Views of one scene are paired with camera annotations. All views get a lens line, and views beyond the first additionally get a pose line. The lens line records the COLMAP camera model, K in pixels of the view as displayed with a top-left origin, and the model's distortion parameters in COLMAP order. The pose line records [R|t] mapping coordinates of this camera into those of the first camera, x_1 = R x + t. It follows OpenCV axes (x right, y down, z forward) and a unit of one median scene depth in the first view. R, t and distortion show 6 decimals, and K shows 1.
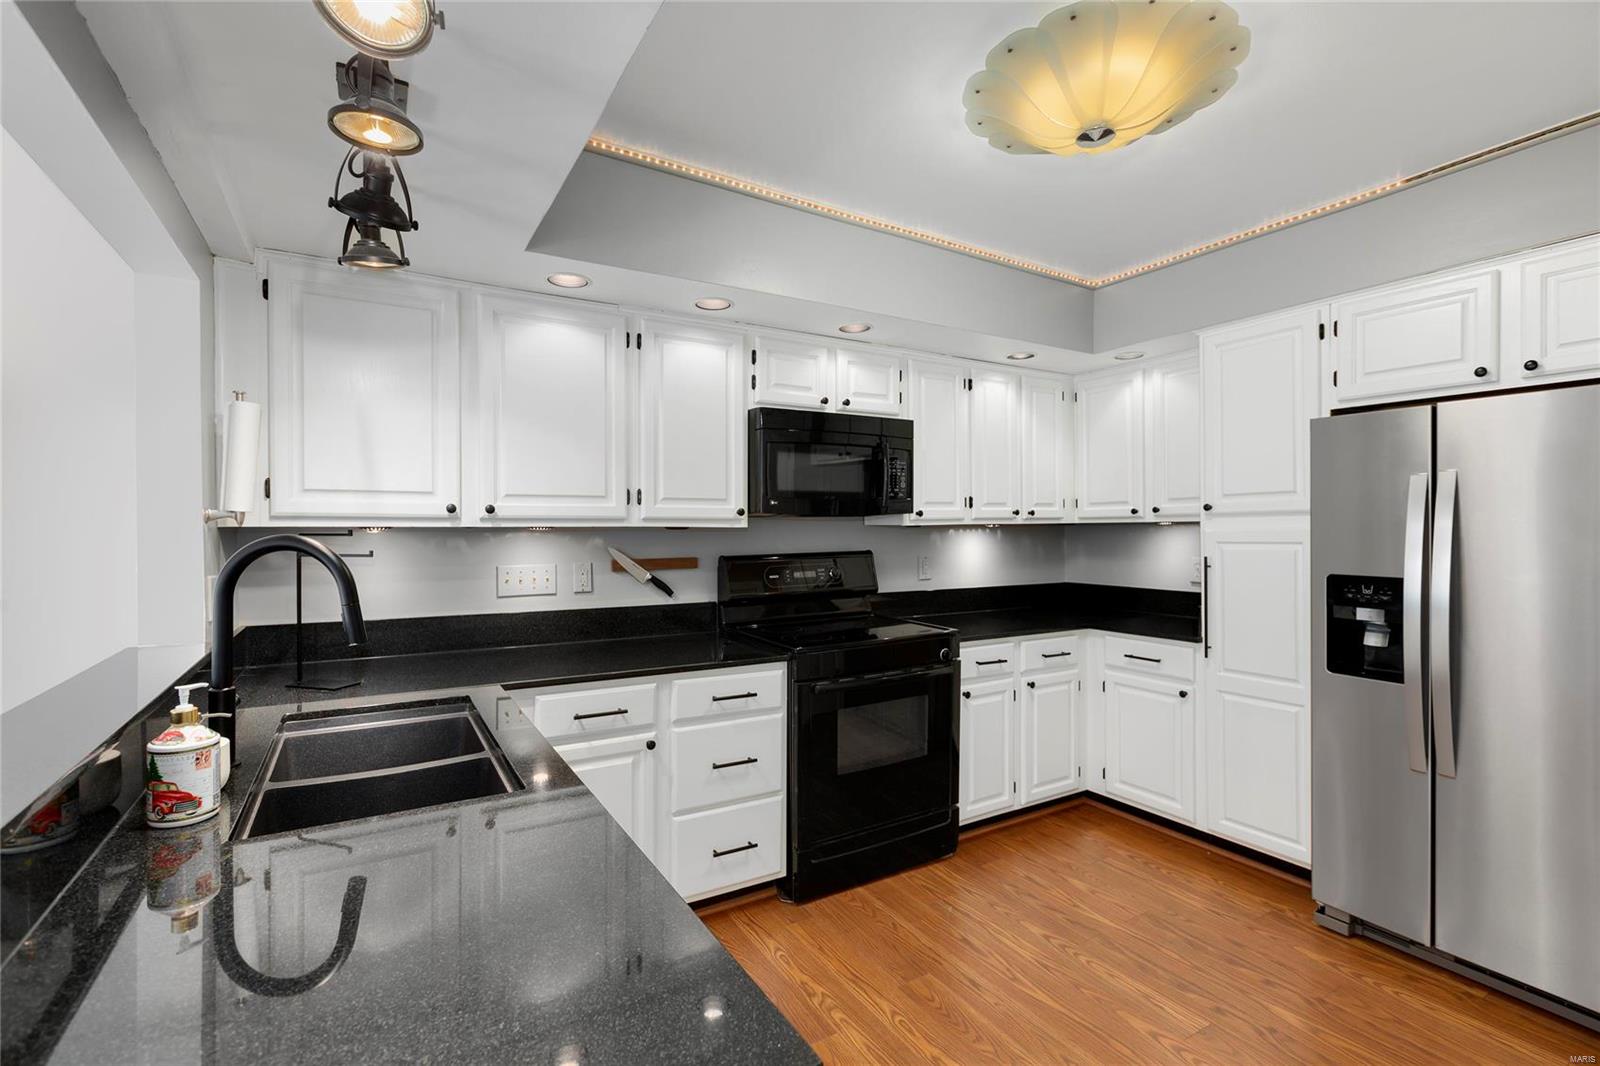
lens RADIAL K [[719.6, 0, 794.6], [0, 719.6, 528.7], [0, 0, 1]] dist [-0.021571, 0.000914]
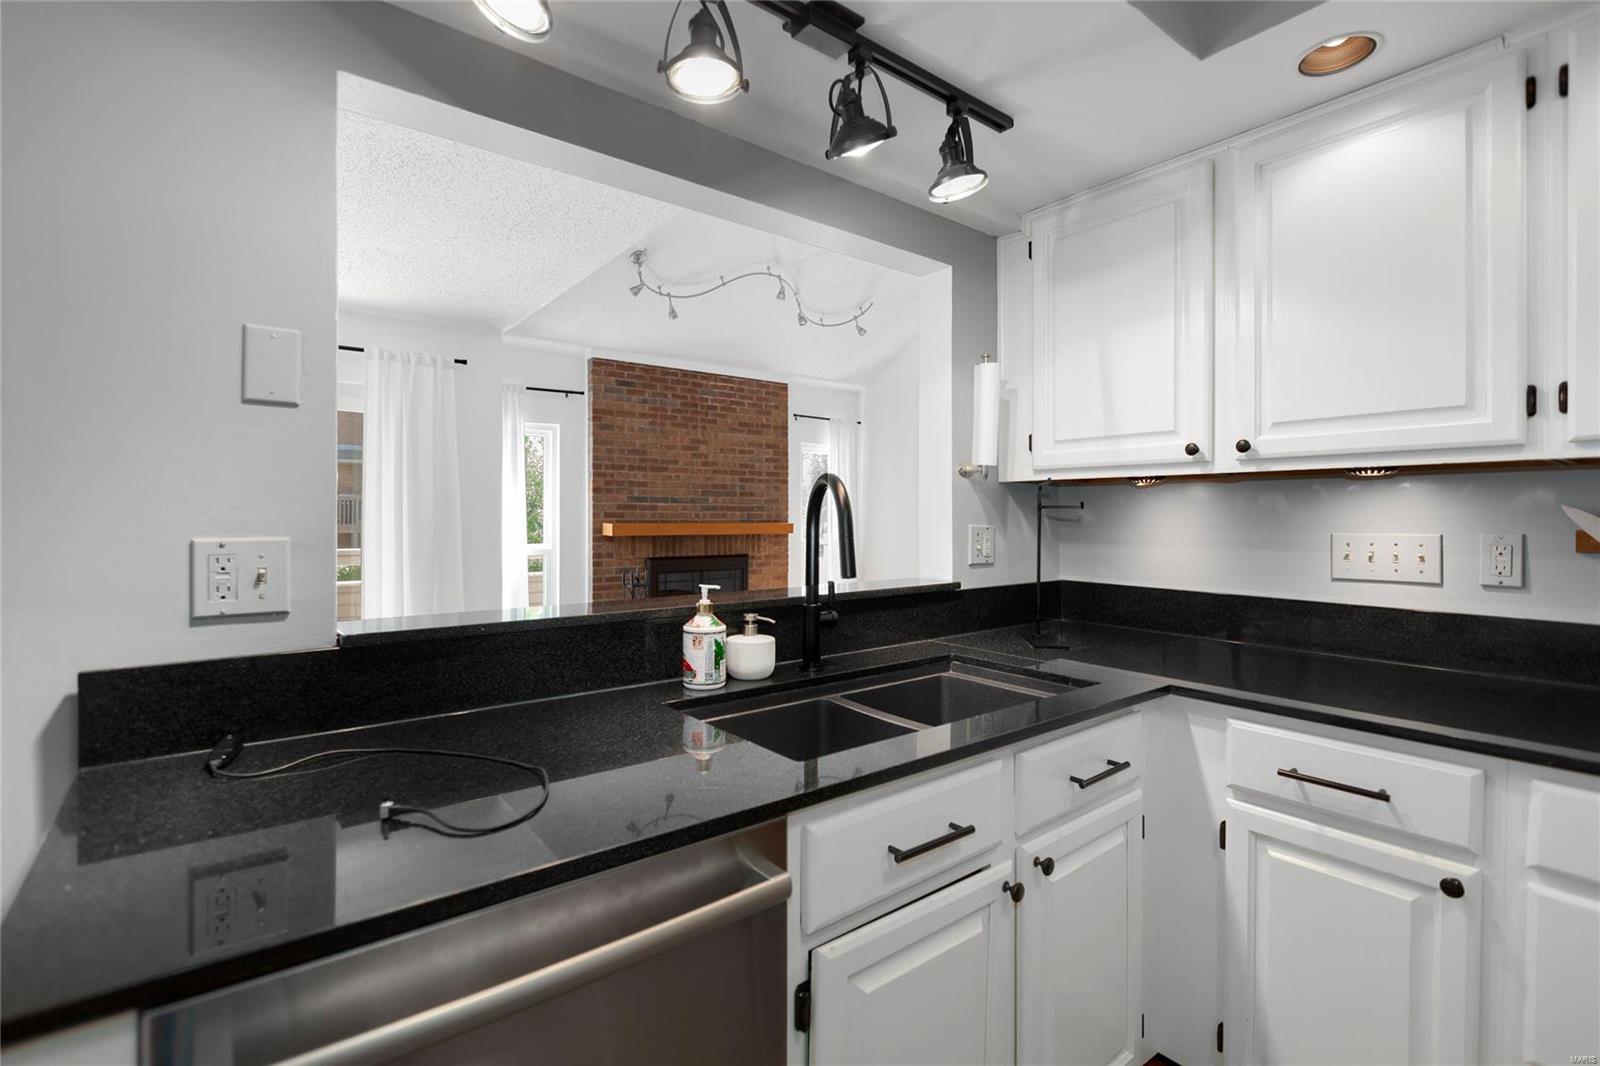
lens RADIAL K [[719.6, 0, 793.4], [0, 719.6, 523.3], [0, 0, 1]] dist [-0.021571, 0.000914]
pose [[0.115818, 0.011790, -0.993200, 0.212857], [-0.004920, 0.999924, 0.011296, 0.041414], [0.993258, 0.003578, 0.115867, 0.451046]]
